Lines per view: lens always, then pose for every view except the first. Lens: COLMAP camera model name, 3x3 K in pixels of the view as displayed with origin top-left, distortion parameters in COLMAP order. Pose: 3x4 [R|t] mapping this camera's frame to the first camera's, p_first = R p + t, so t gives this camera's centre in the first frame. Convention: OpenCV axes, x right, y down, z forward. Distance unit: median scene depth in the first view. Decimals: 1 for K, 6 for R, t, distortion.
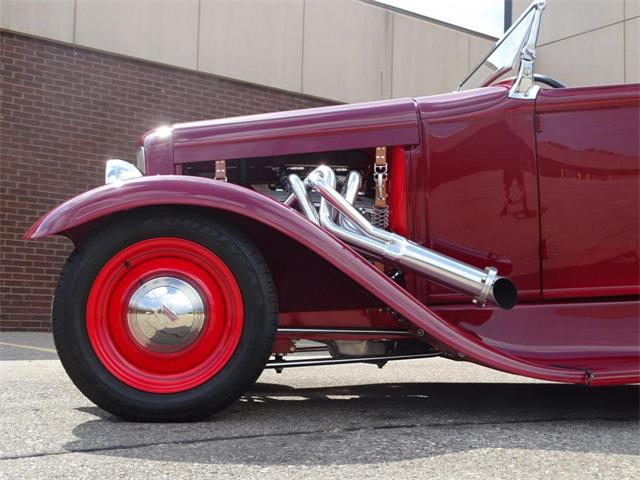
lens RADIAL K [[890.5, 0, 319.8], [0, 890.5, 261.8], [0, 0, 1]] dist [0.020798, 0.055256]
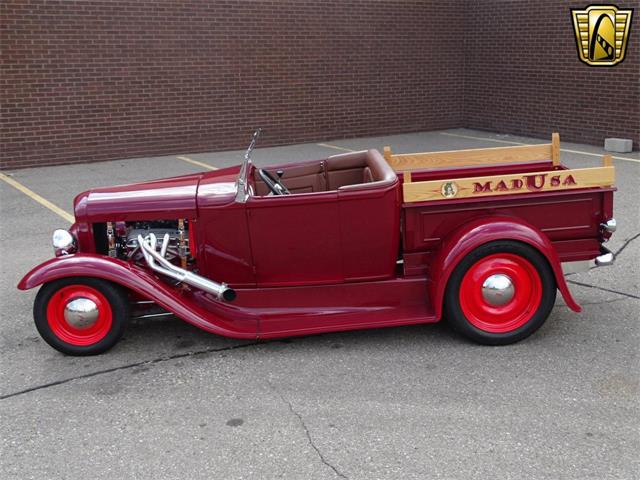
lens RADIAL K [[796.7, 0, 320.0], [0, 796.7, 240.0], [0, 0, 1]] dist [-0.009423, 0.036346]
pose [[0.997868, -0.016665, -0.063104, 0.519599], [0.035735, 0.948556, 0.314585, -0.667058], [0.054615, -0.316169, 0.947129, -0.794474]]
